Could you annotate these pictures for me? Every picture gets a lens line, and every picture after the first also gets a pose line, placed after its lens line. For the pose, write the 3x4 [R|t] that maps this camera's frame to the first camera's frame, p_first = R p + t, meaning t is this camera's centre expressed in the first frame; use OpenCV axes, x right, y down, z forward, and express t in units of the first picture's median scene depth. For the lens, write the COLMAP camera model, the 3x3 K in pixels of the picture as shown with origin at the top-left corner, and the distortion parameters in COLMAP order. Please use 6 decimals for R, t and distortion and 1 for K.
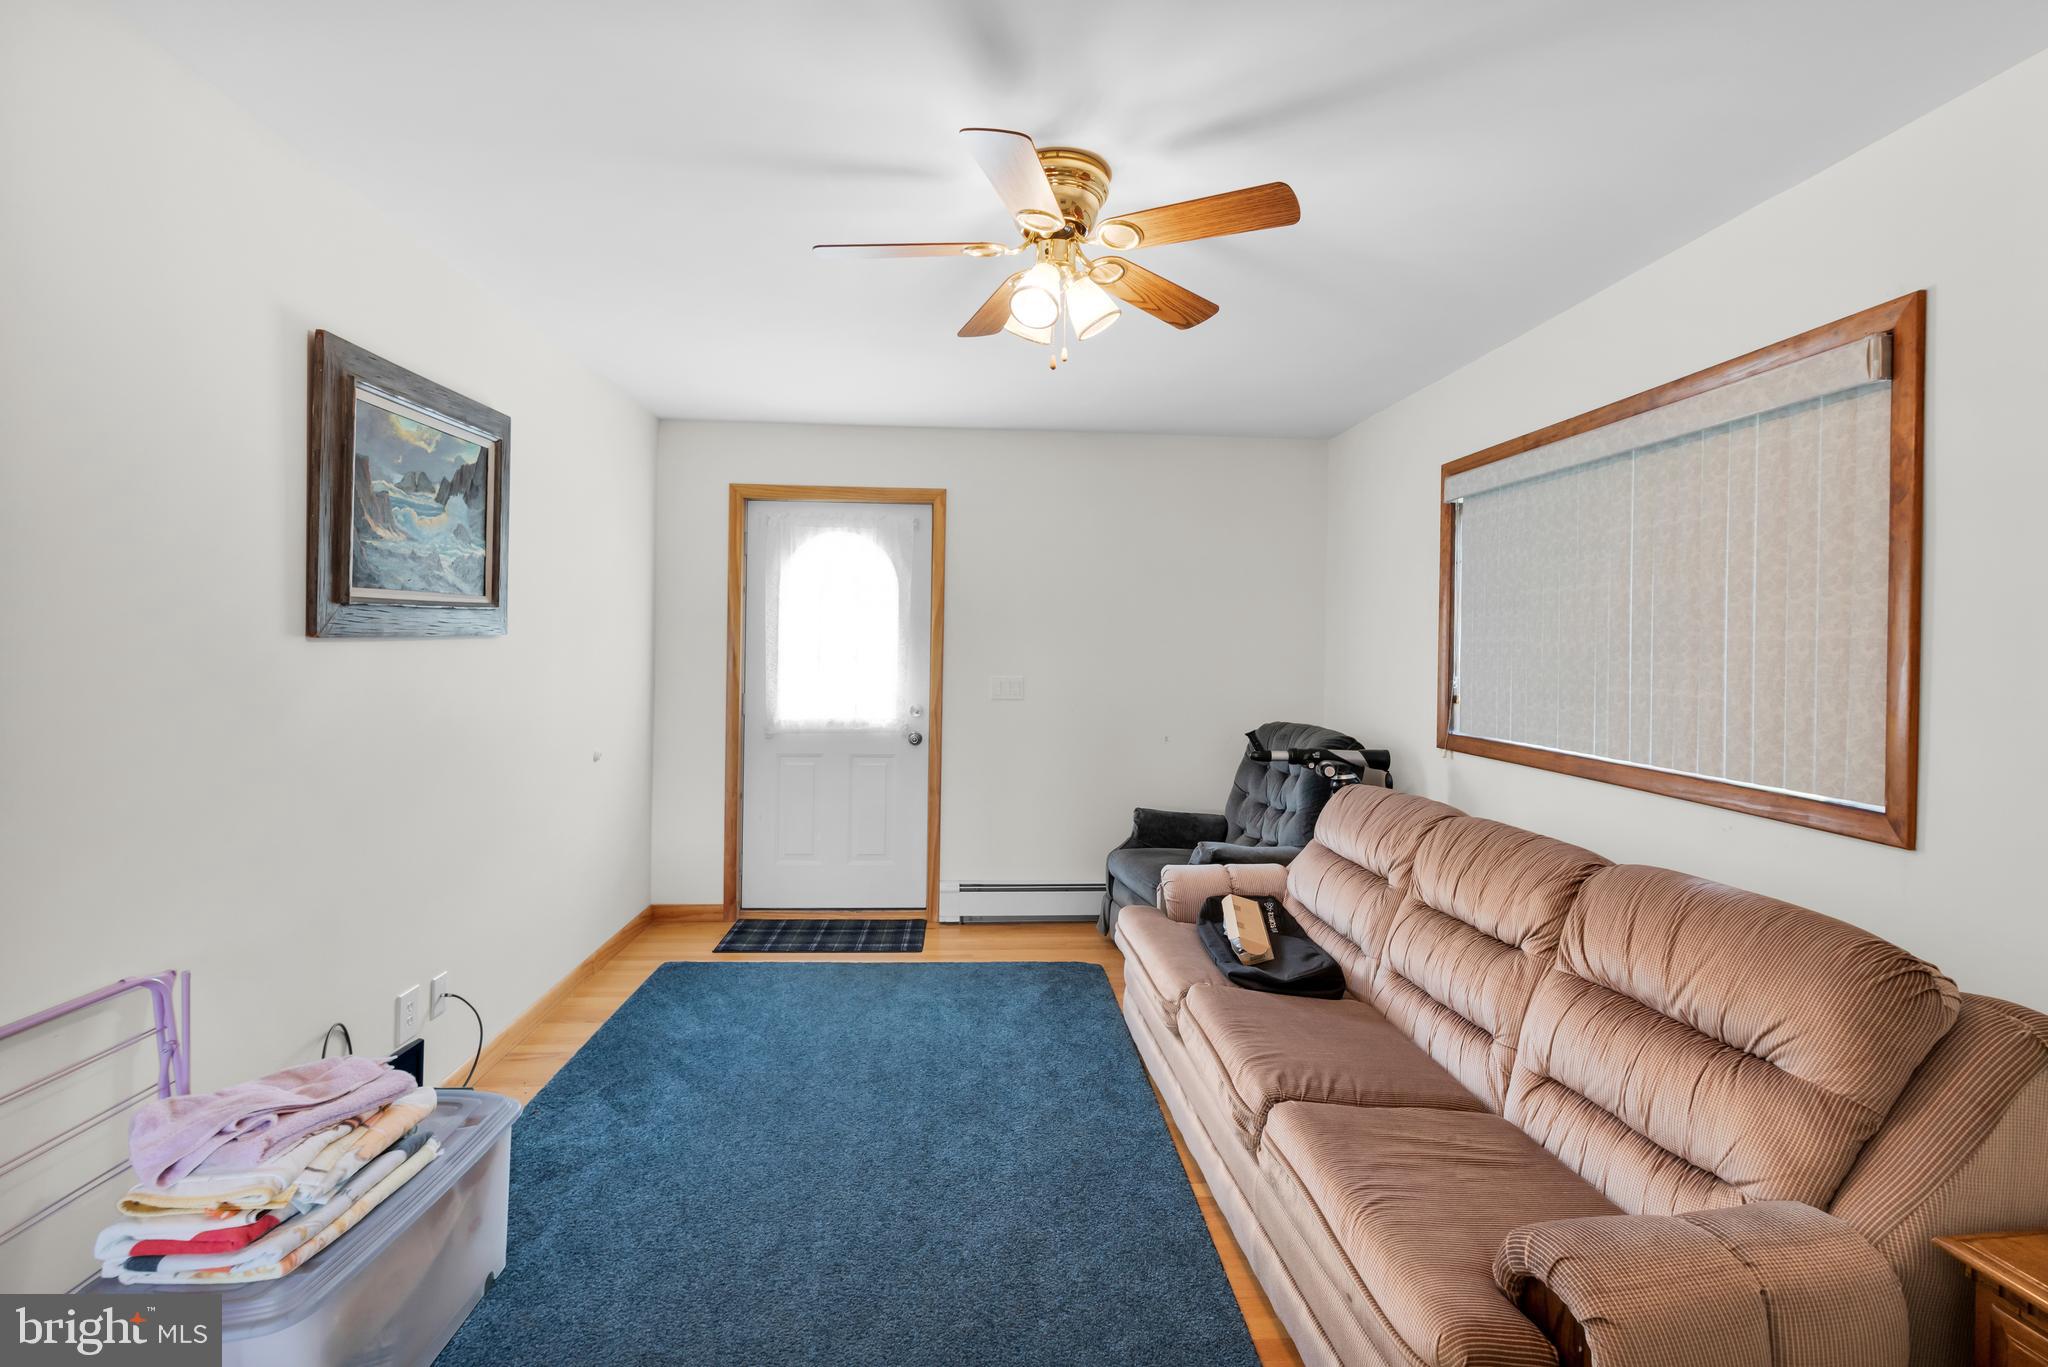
lens RADIAL K [[893.5, 0, 1025.9], [0, 893.5, 640.9], [0, 0, 1]] dist [0.001078, -0.000810]
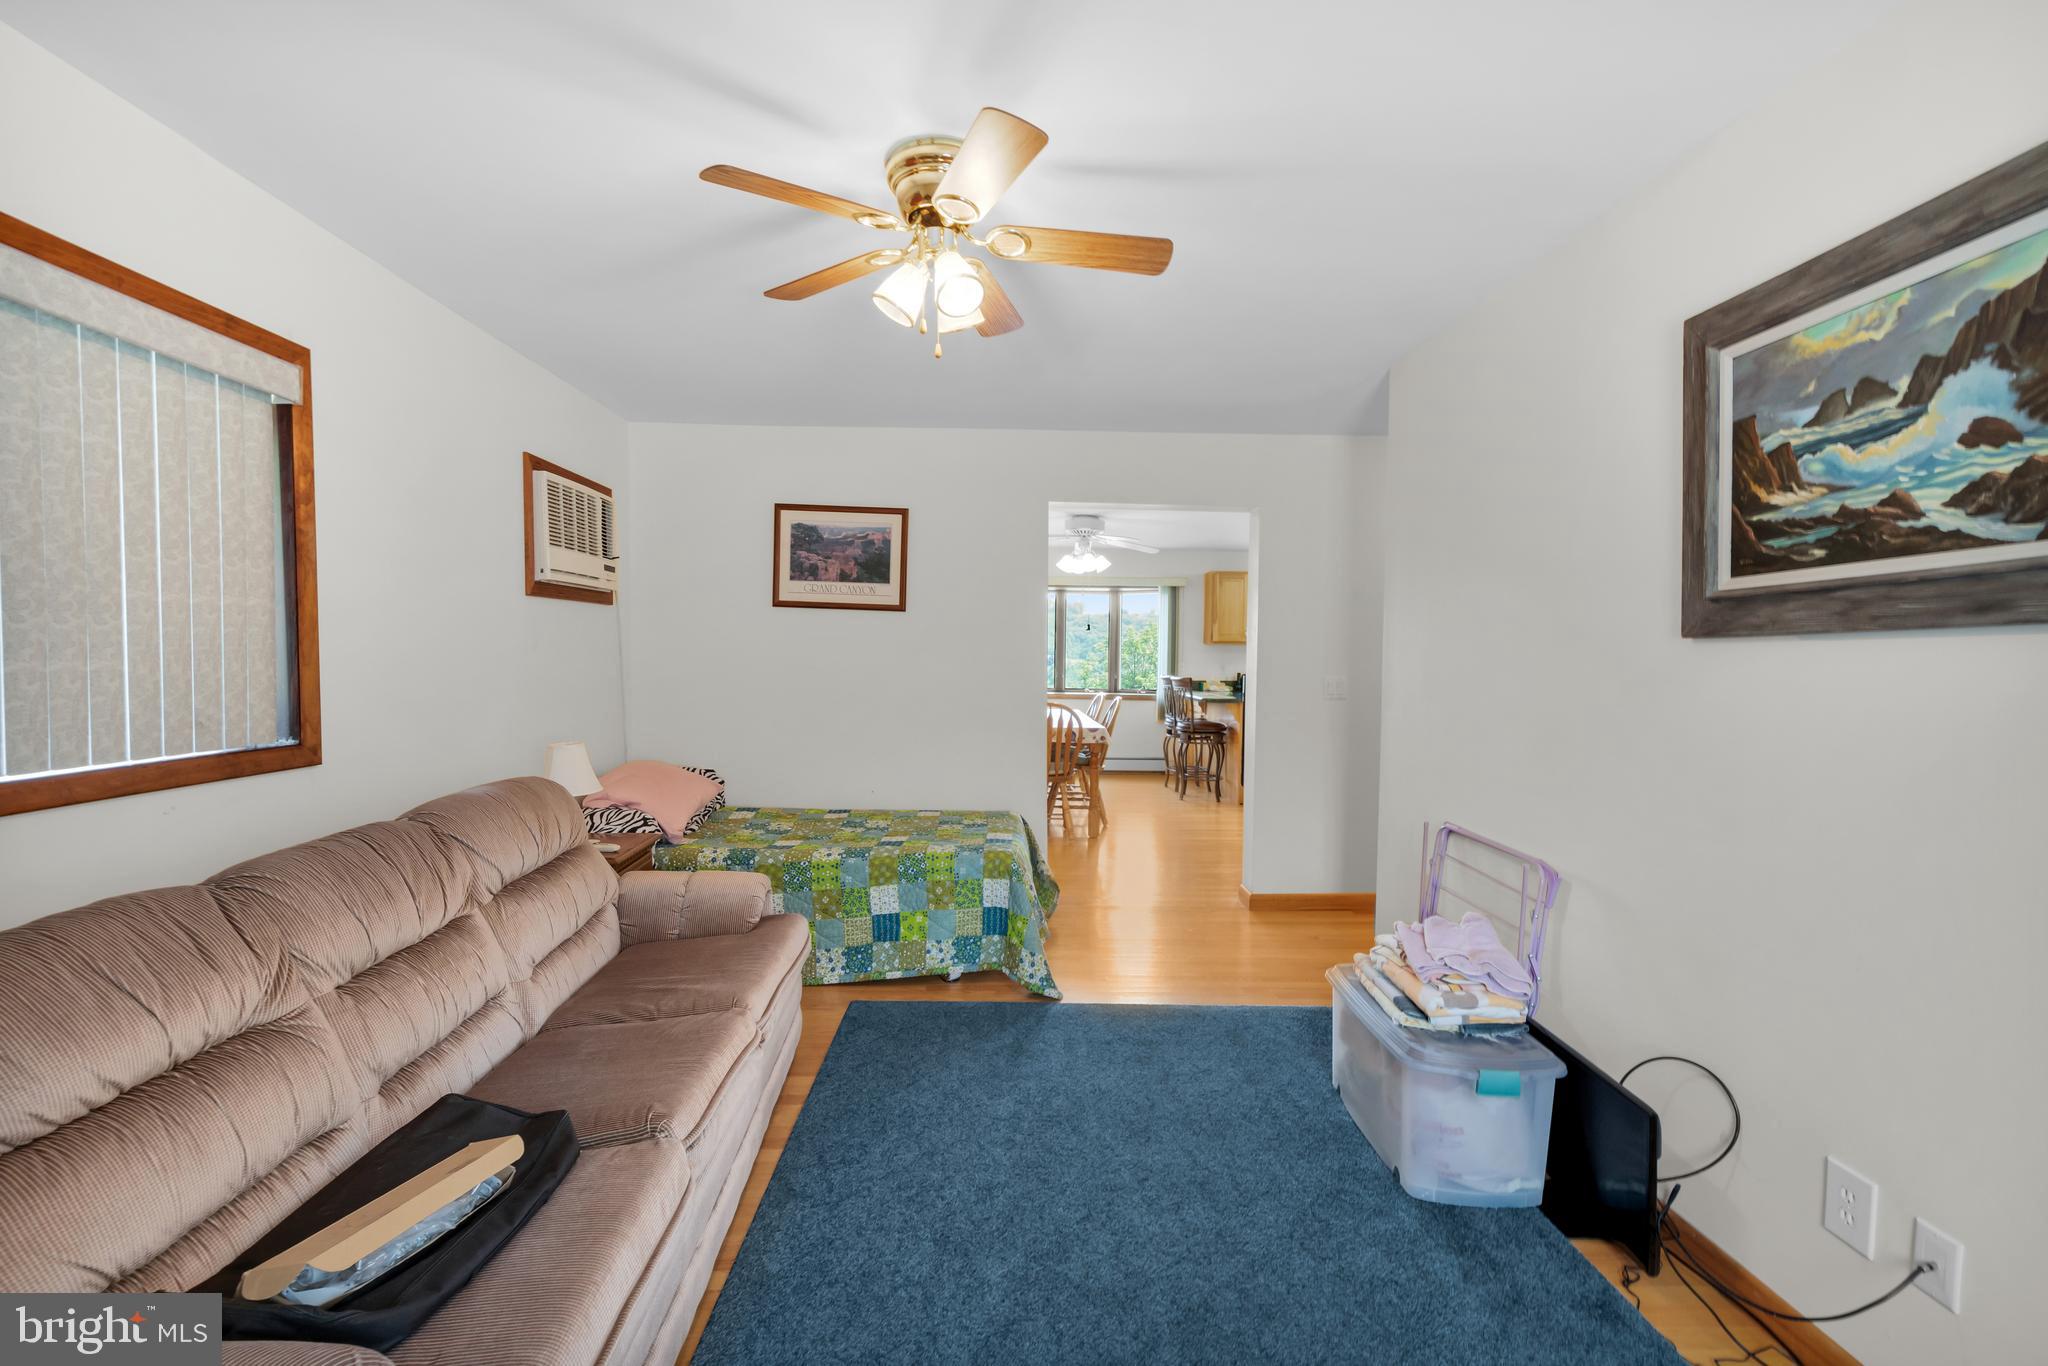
lens RADIAL K [[893.5, 0, 1024.1], [0, 893.5, 682.0], [0, 0, 1]] dist [0.001078, -0.000810]
pose [[-0.999054, -0.026912, 0.034165, -0.102211], [-0.025918, 0.999237, 0.029203, 0.030705], [-0.034924, 0.028290, -0.998989, 1.811247]]
